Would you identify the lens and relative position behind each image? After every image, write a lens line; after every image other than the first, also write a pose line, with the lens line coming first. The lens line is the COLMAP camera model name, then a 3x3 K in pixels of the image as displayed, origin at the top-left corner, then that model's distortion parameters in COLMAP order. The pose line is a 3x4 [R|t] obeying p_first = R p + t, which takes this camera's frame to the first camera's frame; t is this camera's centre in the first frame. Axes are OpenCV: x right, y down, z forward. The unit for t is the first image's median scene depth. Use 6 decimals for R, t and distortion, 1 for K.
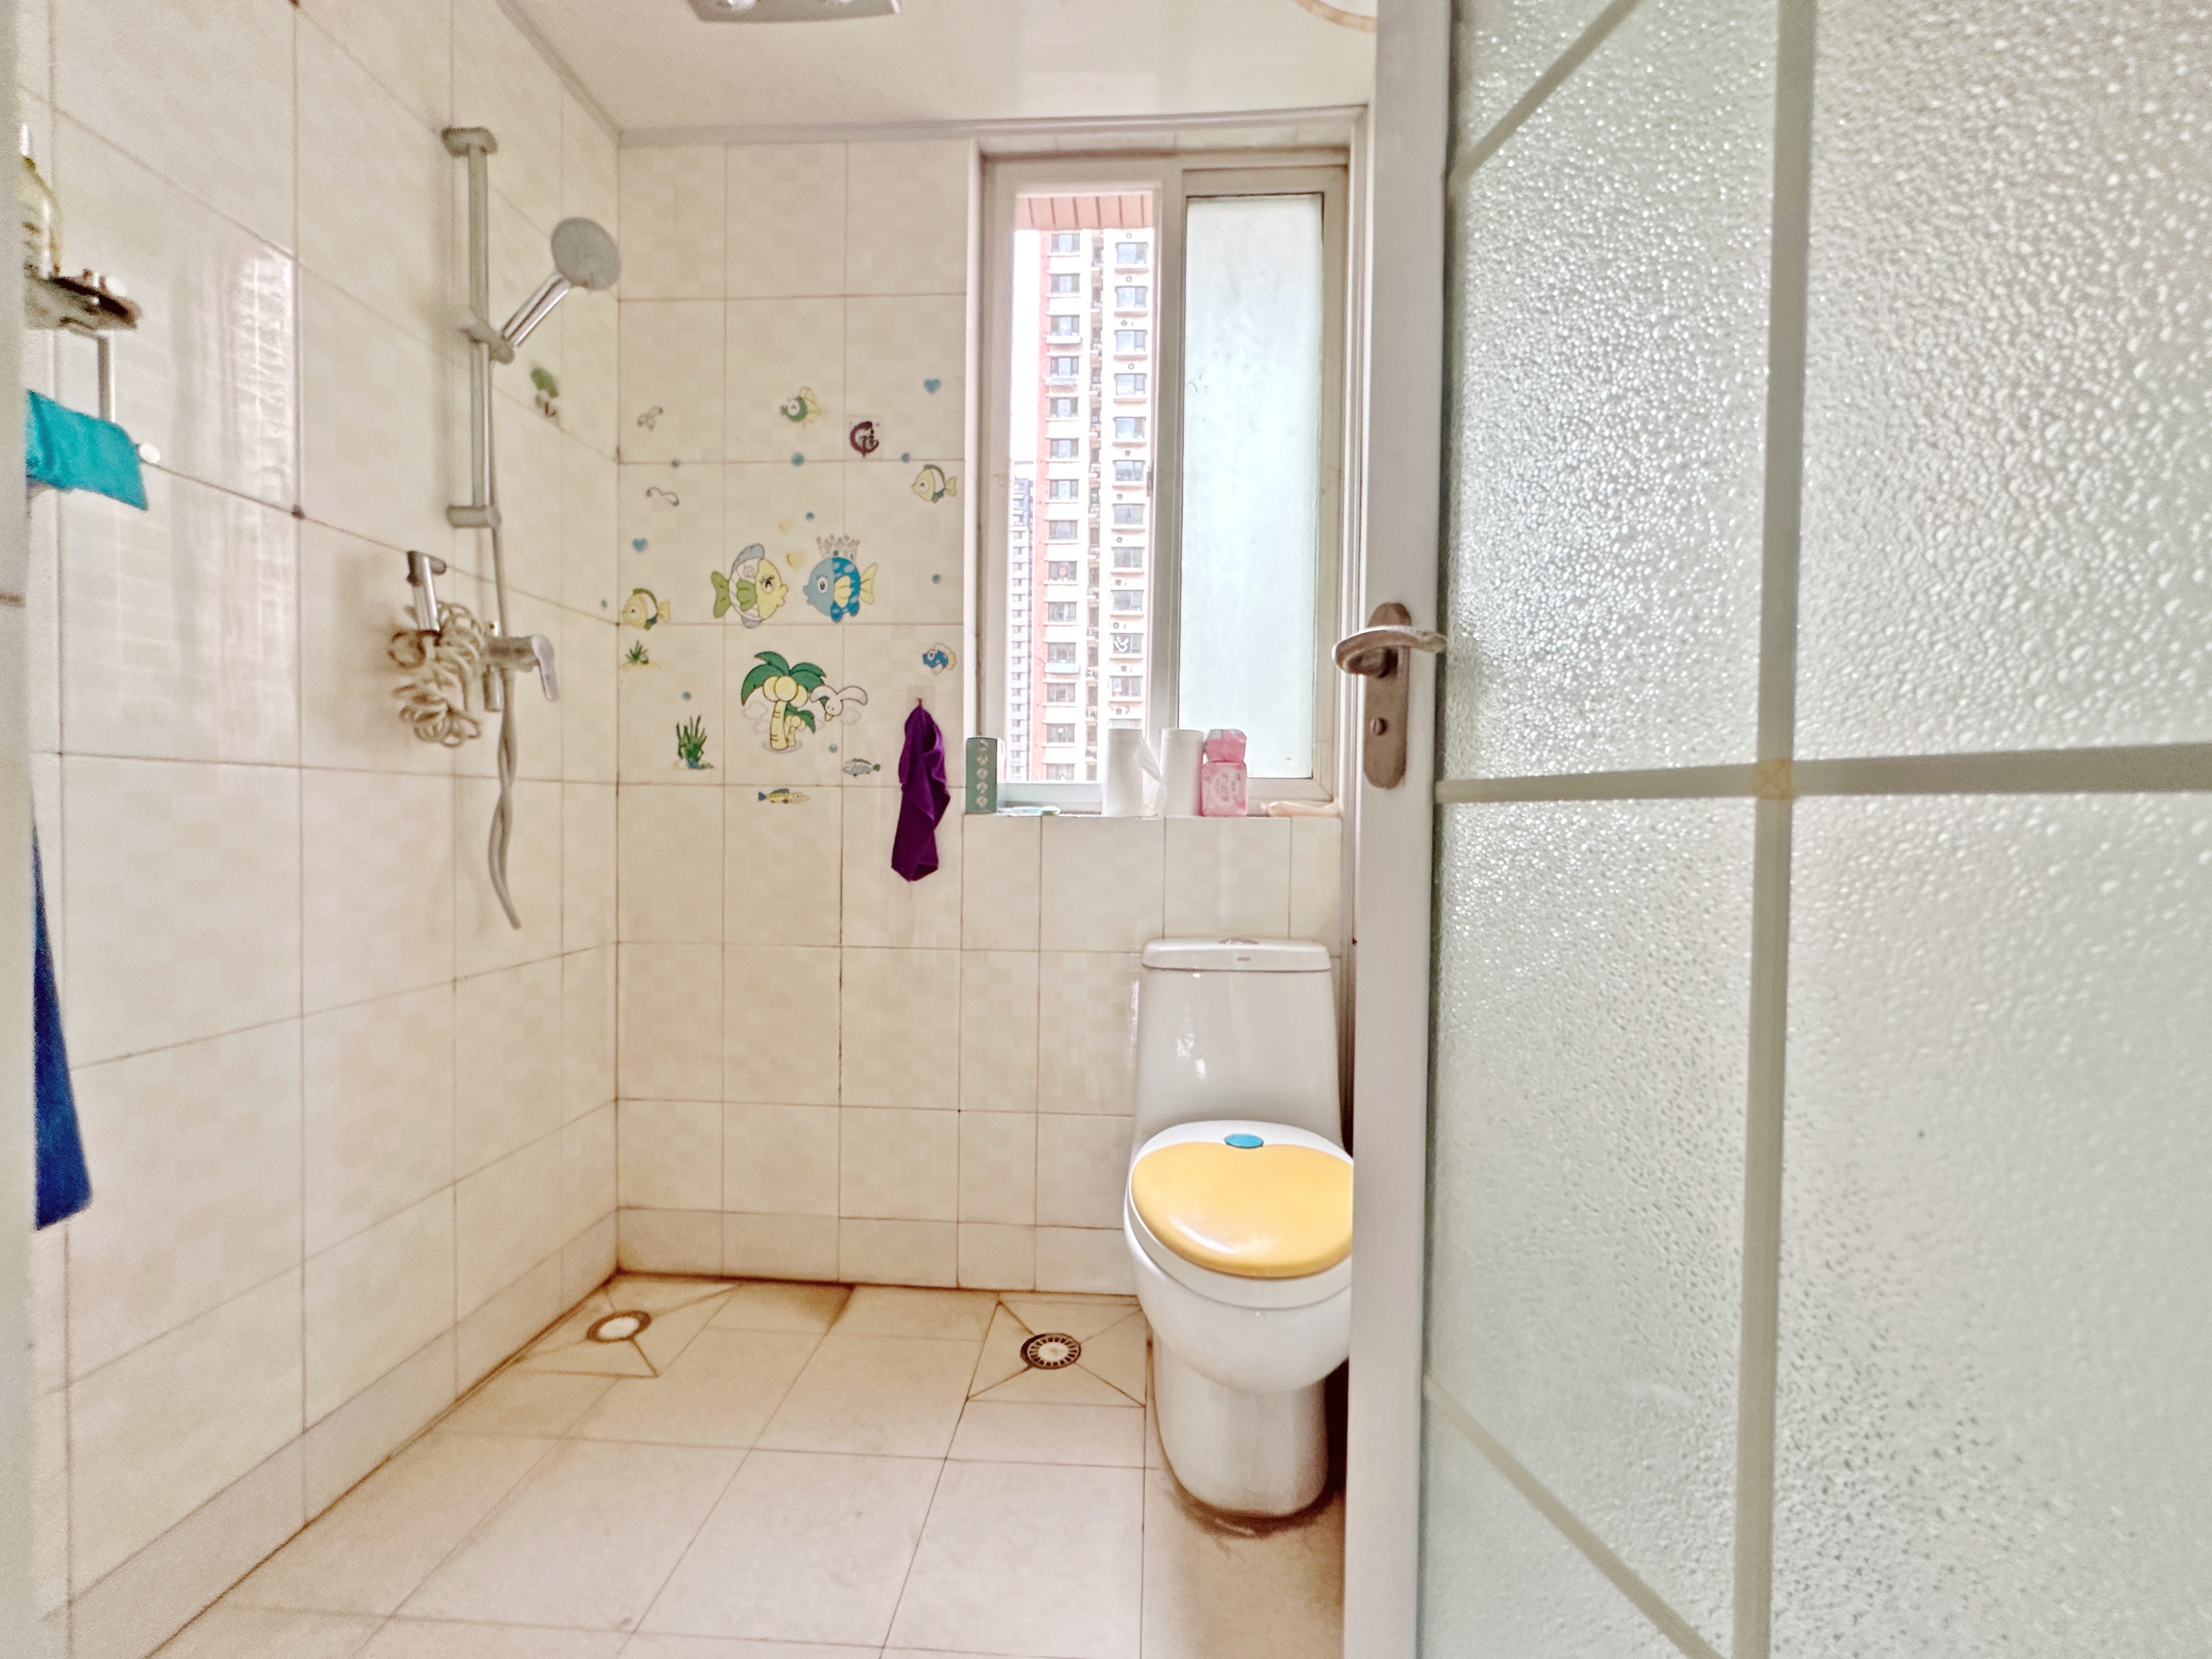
lens RADIAL K [[890.3, 0, 1106.0], [0, 890.3, 829.5], [0, 0, 1]] dist [-0.002236, -0.000131]
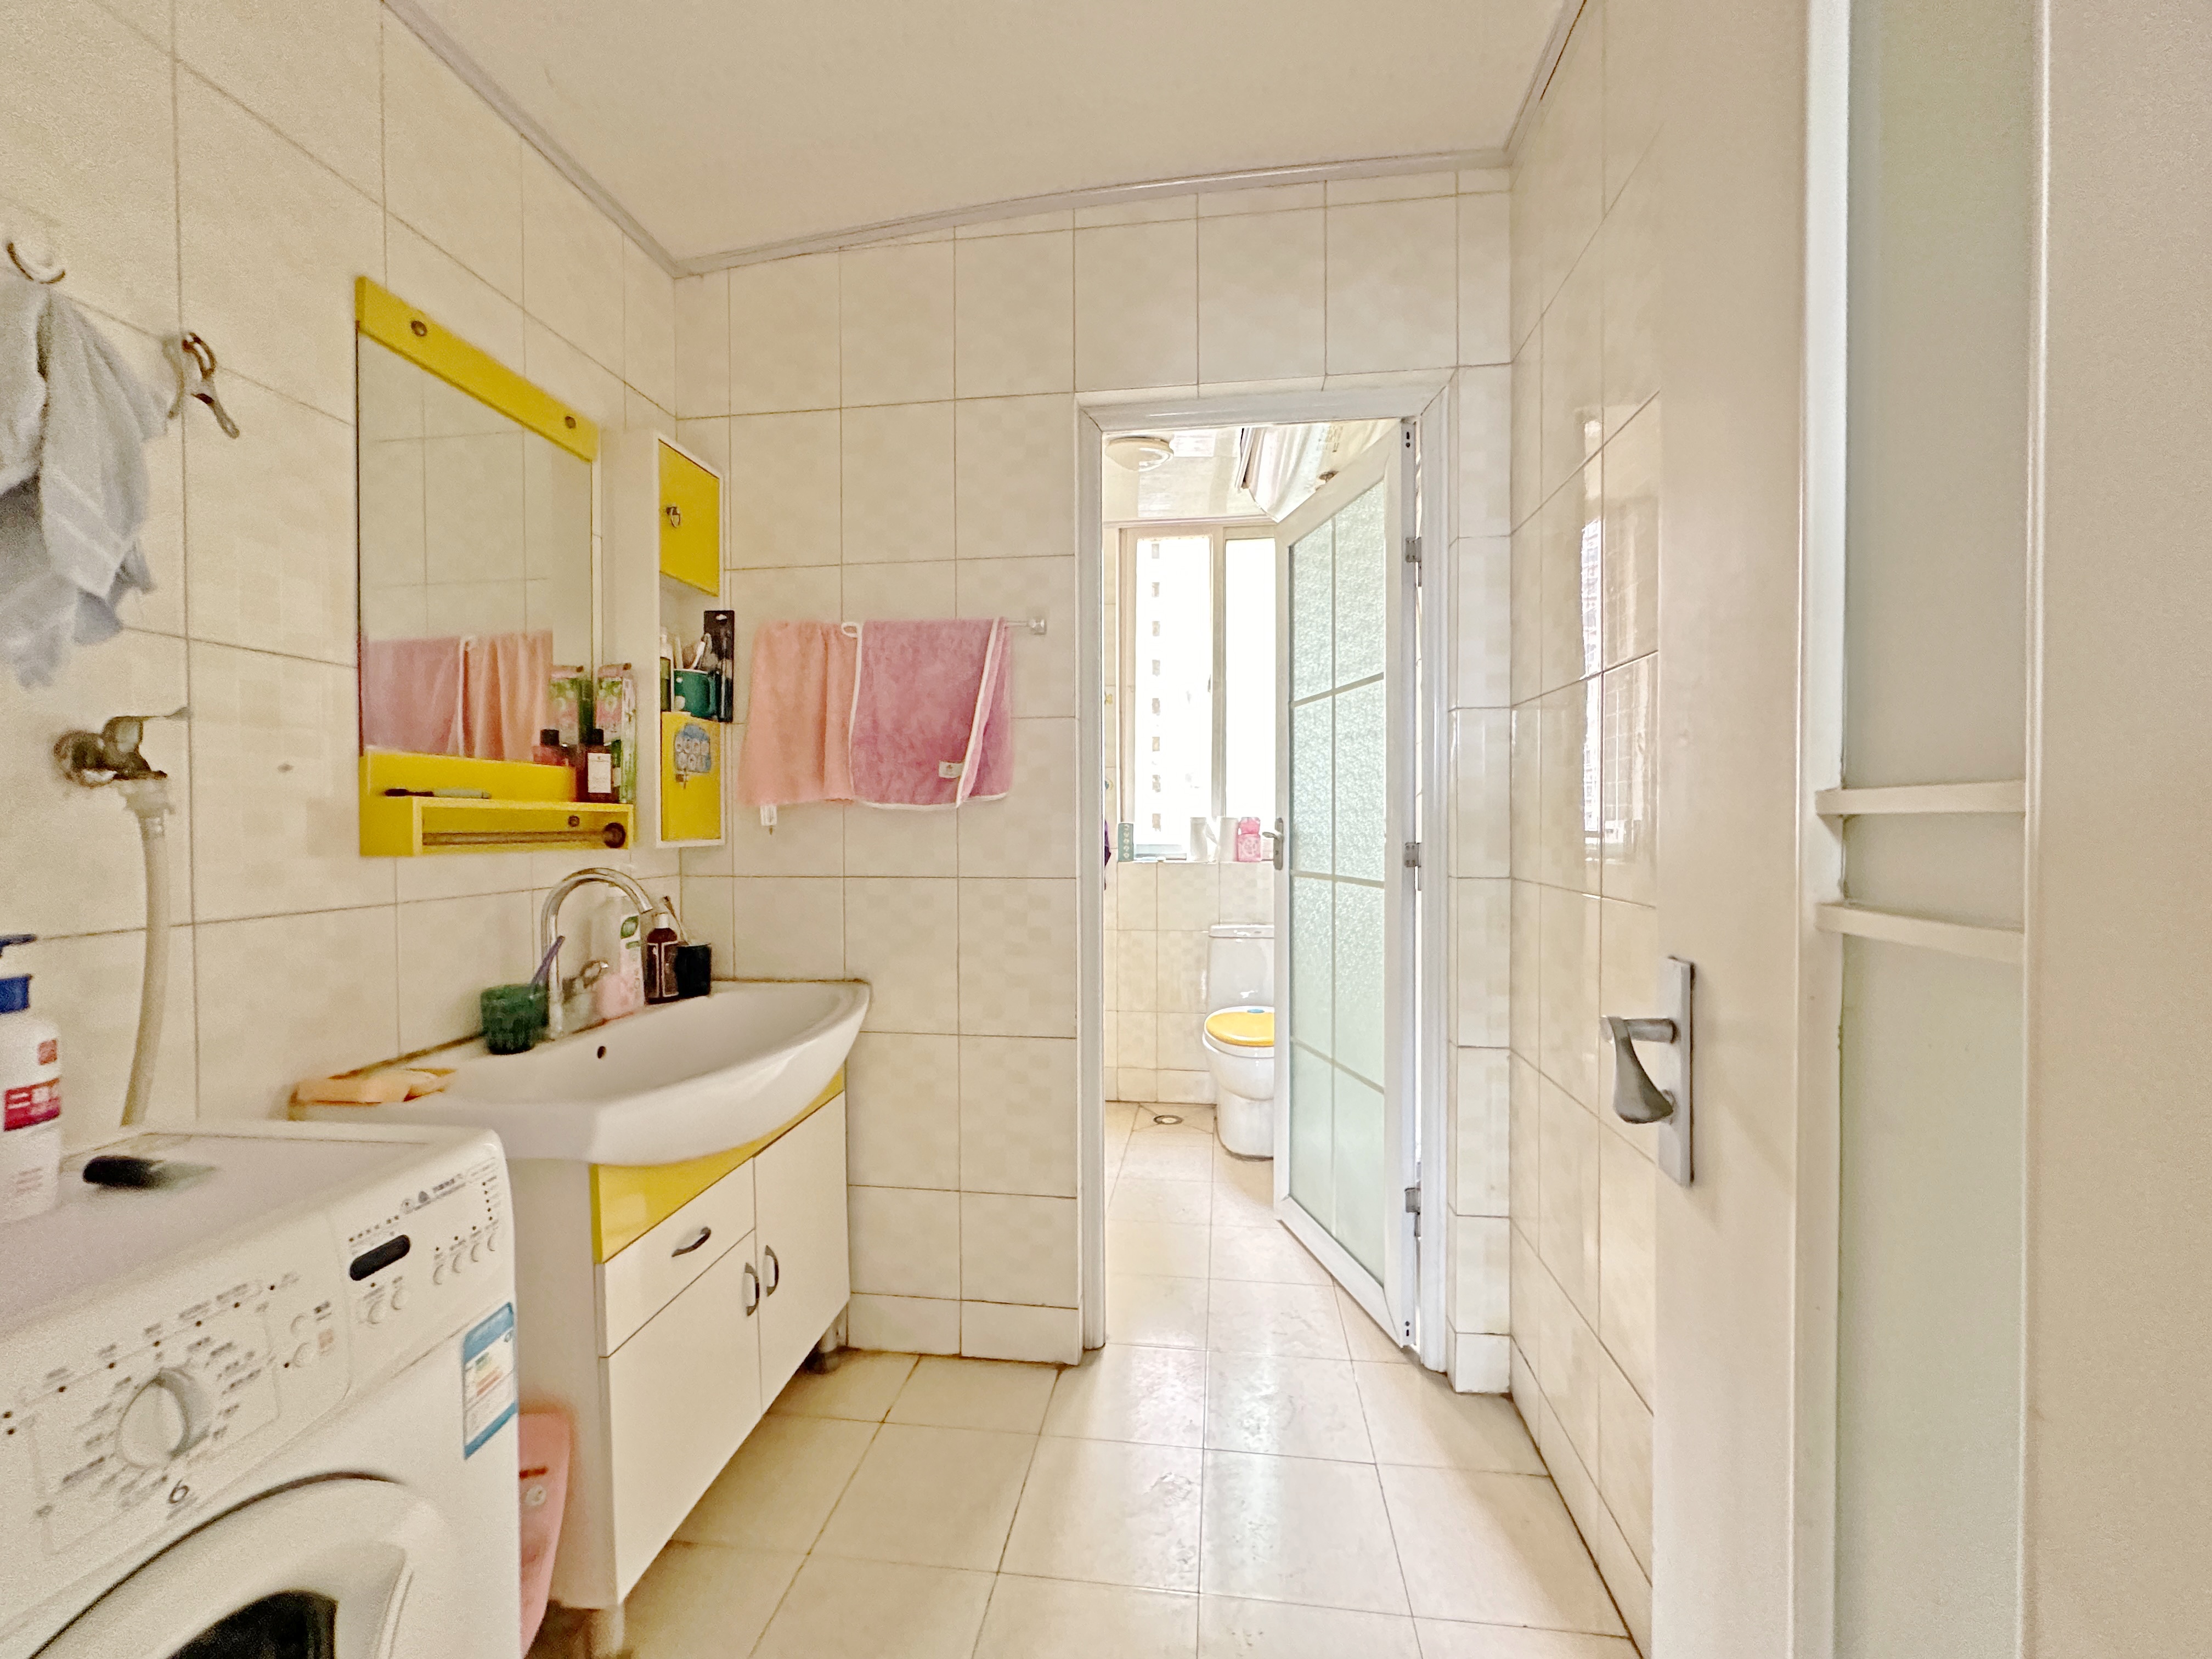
lens RADIAL K [[890.3, 0, 1106.0], [0, 890.3, 829.5], [0, 0, 1]] dist [-0.002236, -0.000131]
pose [[0.997585, -0.016038, -0.067584, -0.050236], [0.015473, 0.999841, -0.008872, -0.073087], [0.067716, 0.007804, 0.997674, -0.993947]]
